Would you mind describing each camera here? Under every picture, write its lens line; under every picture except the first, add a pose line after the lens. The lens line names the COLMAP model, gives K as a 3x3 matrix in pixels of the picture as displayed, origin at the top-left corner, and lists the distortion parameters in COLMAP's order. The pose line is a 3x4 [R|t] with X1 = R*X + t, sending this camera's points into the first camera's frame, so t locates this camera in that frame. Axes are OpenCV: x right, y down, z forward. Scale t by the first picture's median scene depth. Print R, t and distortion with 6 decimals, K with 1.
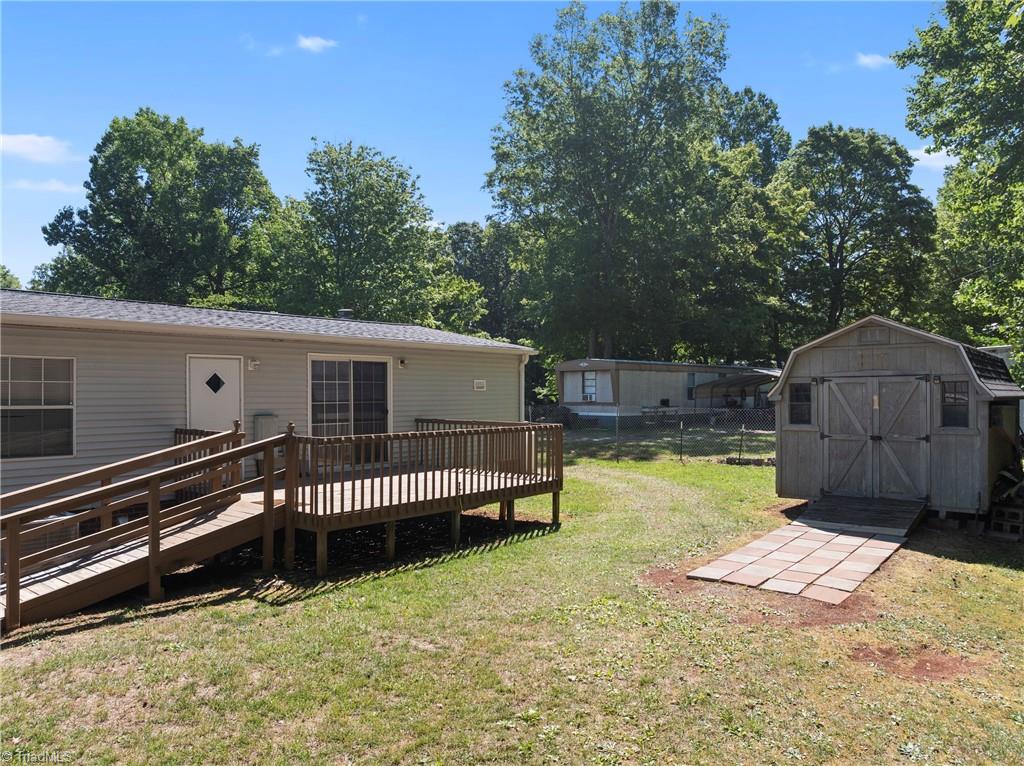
lens RADIAL K [[727.0, 0, 506.2], [0, 727.0, 388.5], [0, 0, 1]] dist [-0.038146, 0.004740]
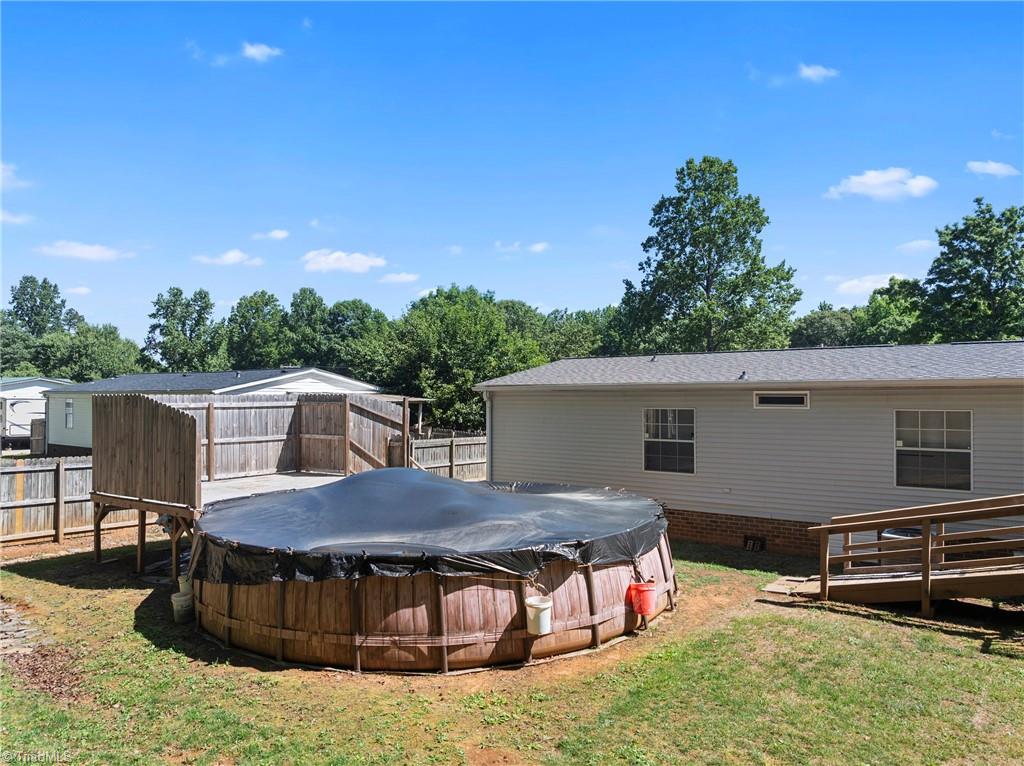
lens RADIAL K [[723.3, 0, 511.1], [0, 723.3, 388.4], [0, 0, 1]] dist [-0.034437, -0.001742]
pose [[0.040694, -0.007191, -0.999146, 0.436289], [0.011716, 0.999909, -0.006719, -0.062576], [0.999103, -0.011432, 0.040774, 0.137111]]
